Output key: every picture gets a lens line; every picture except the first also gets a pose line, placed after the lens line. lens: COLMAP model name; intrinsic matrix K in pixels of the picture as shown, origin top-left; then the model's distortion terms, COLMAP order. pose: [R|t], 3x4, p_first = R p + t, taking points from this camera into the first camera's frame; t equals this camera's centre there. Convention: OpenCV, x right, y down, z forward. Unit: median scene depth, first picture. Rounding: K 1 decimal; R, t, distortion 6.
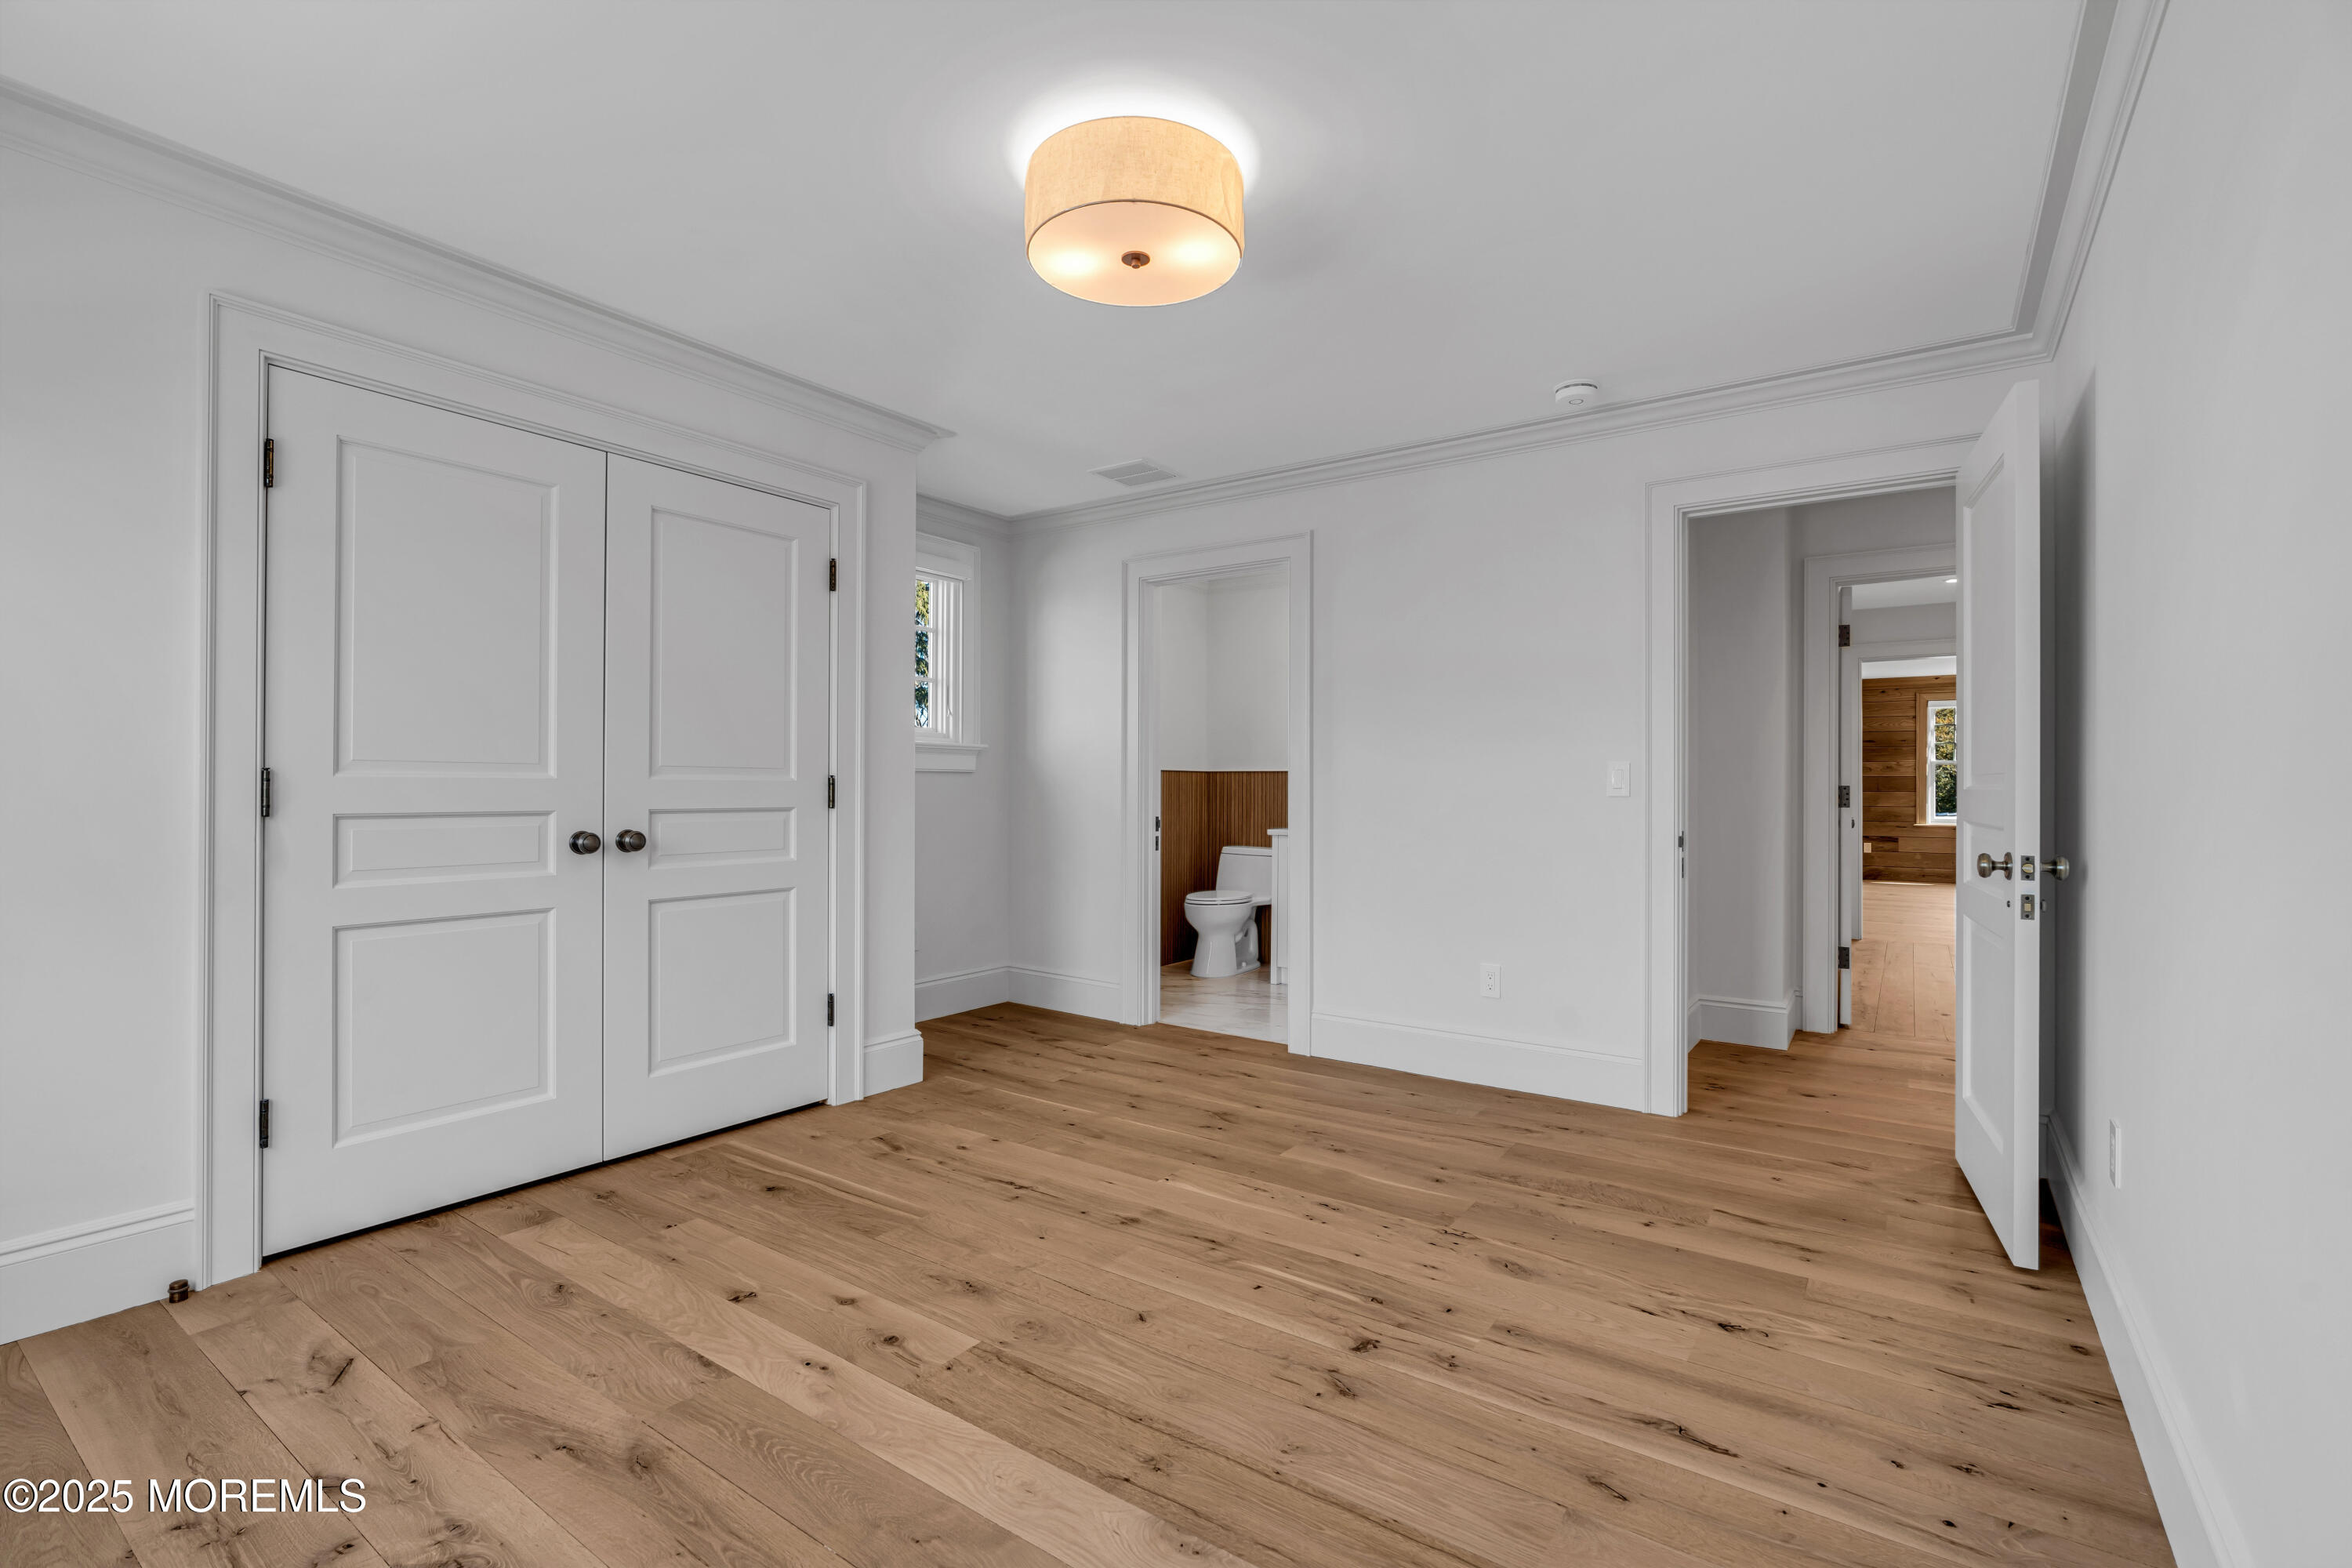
lens RADIAL K [[1053.5, 0, 1169.4], [0, 1053.5, 785.1], [0, 0, 1]] dist [-0.011267, 0.003577]
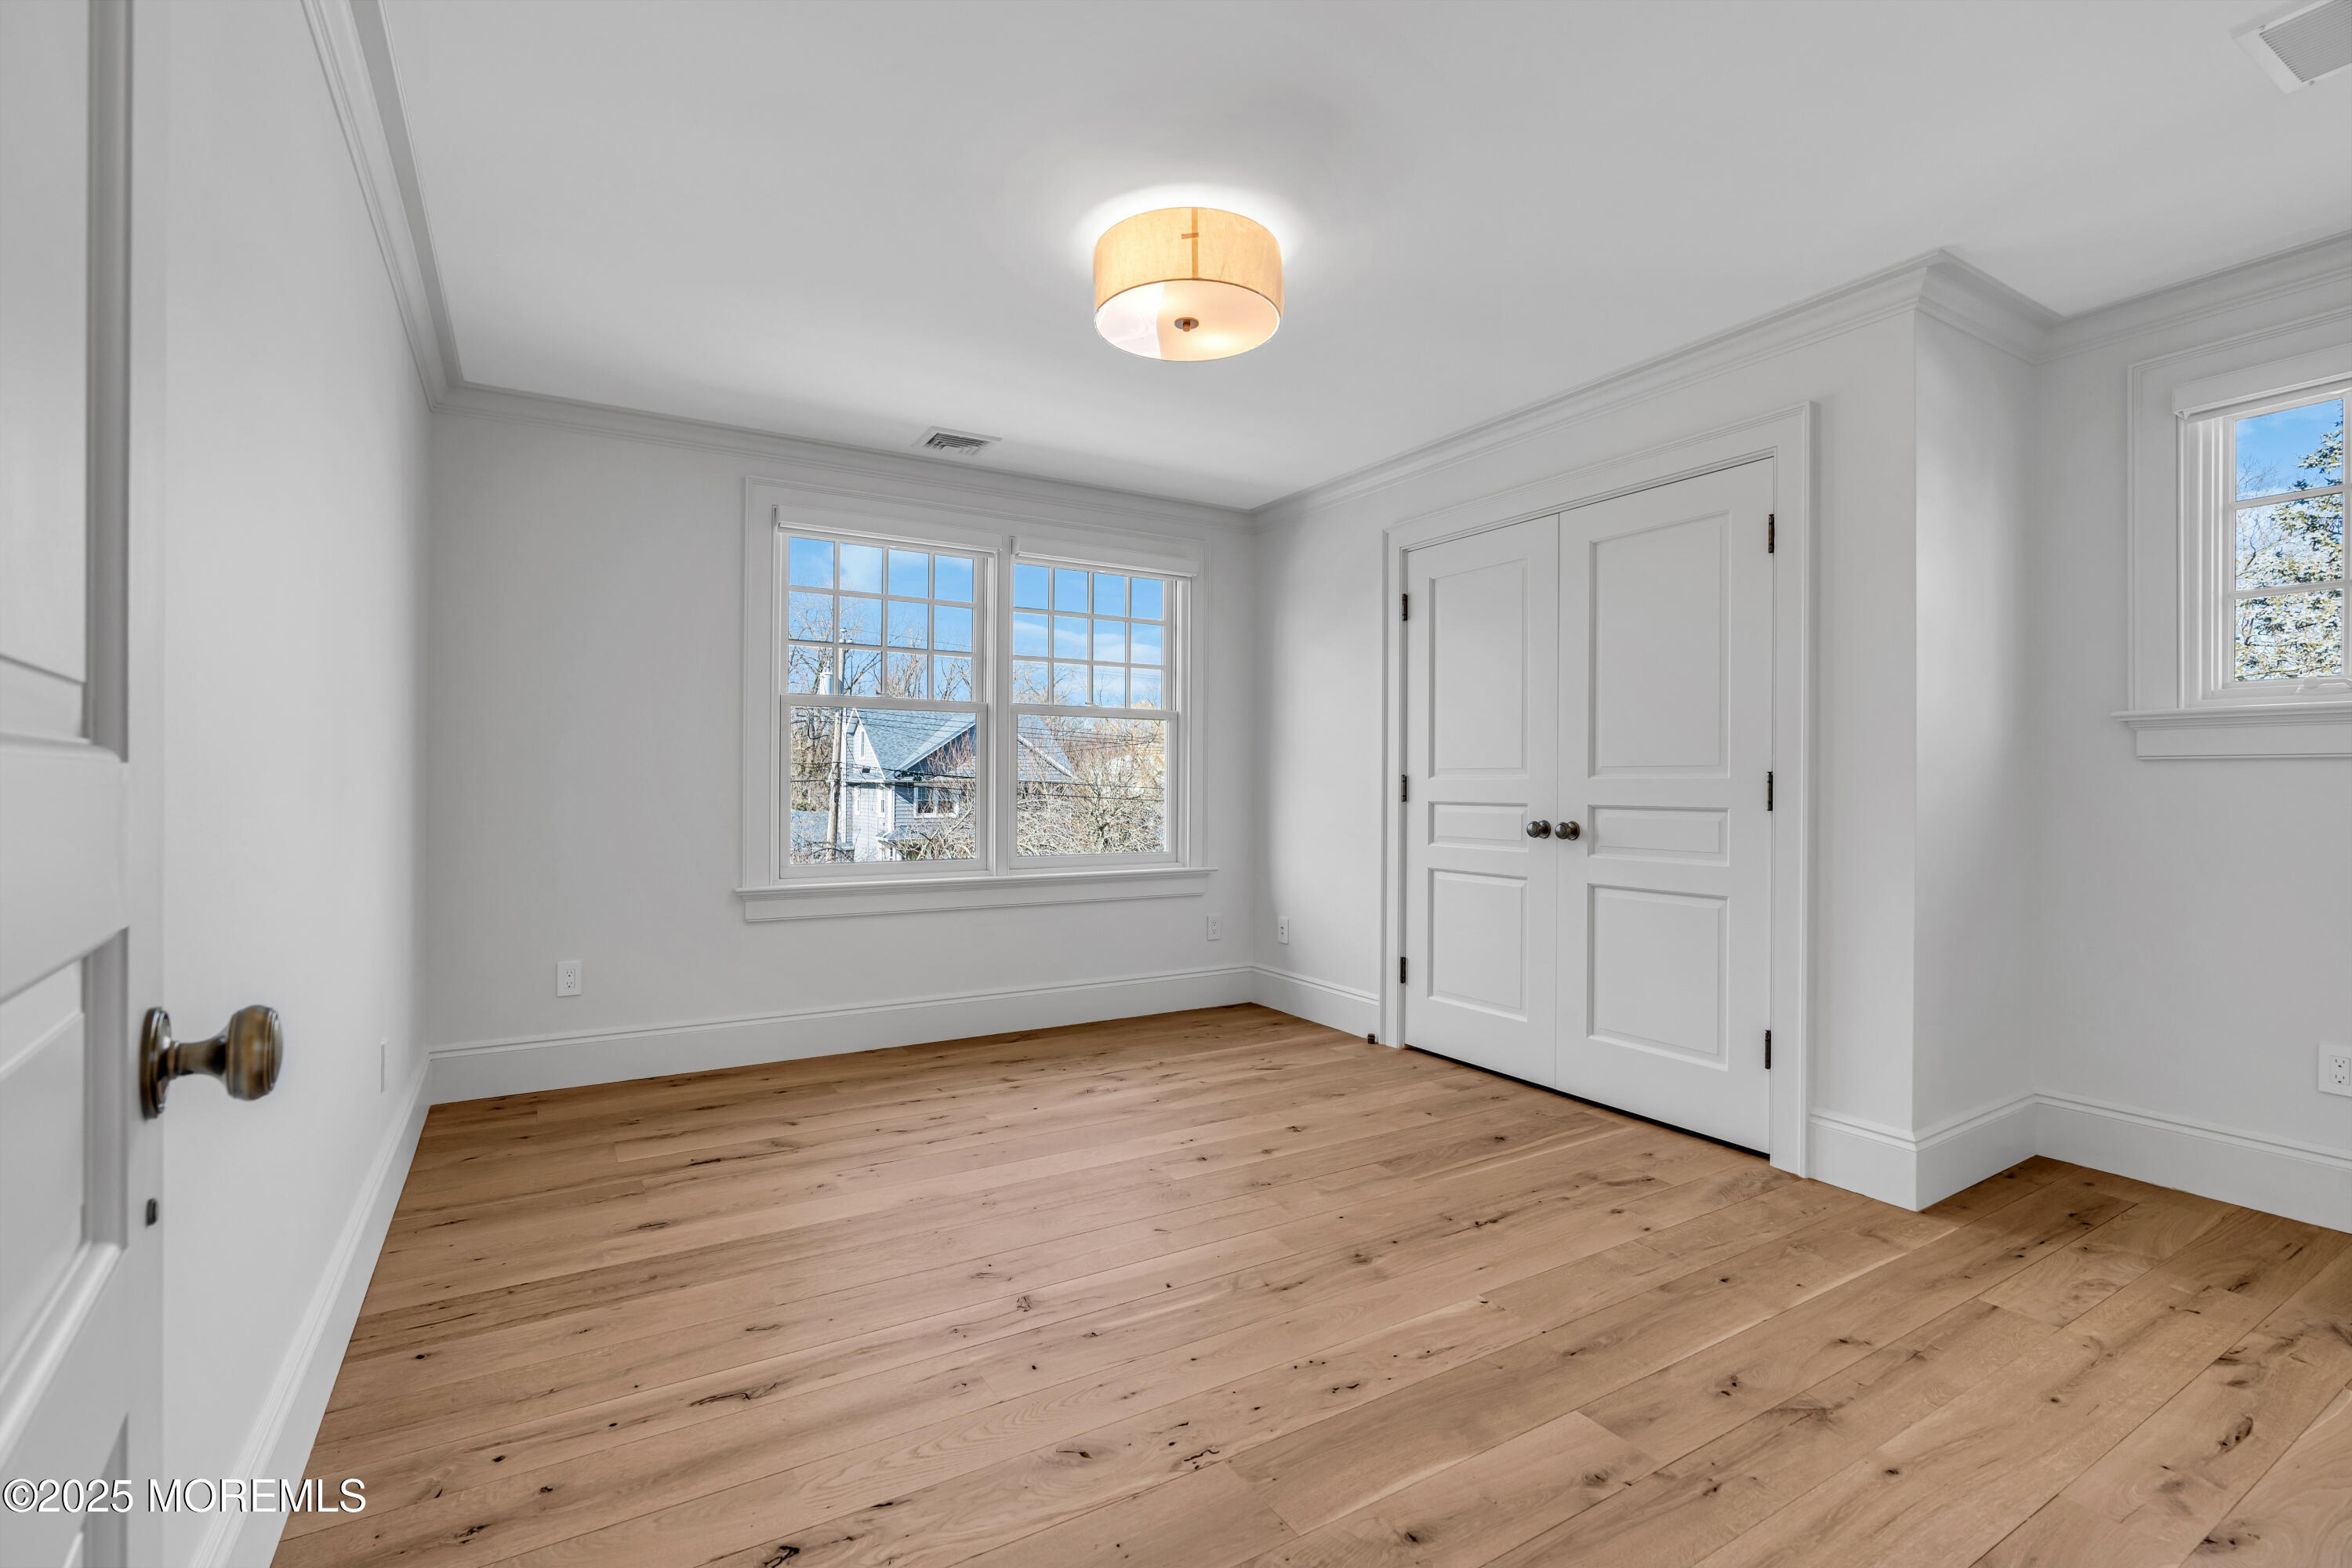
lens RADIAL K [[1053.5, 0, 1189.5], [0, 1053.5, 781.2], [0, 0, 1]] dist [-0.011267, 0.003577]
pose [[-0.392493, -0.008249, -0.919718, 0.794025], [-0.003051, 0.999966, -0.007666, 0.007725], [0.919750, -0.000202, -0.392505, 1.126436]]
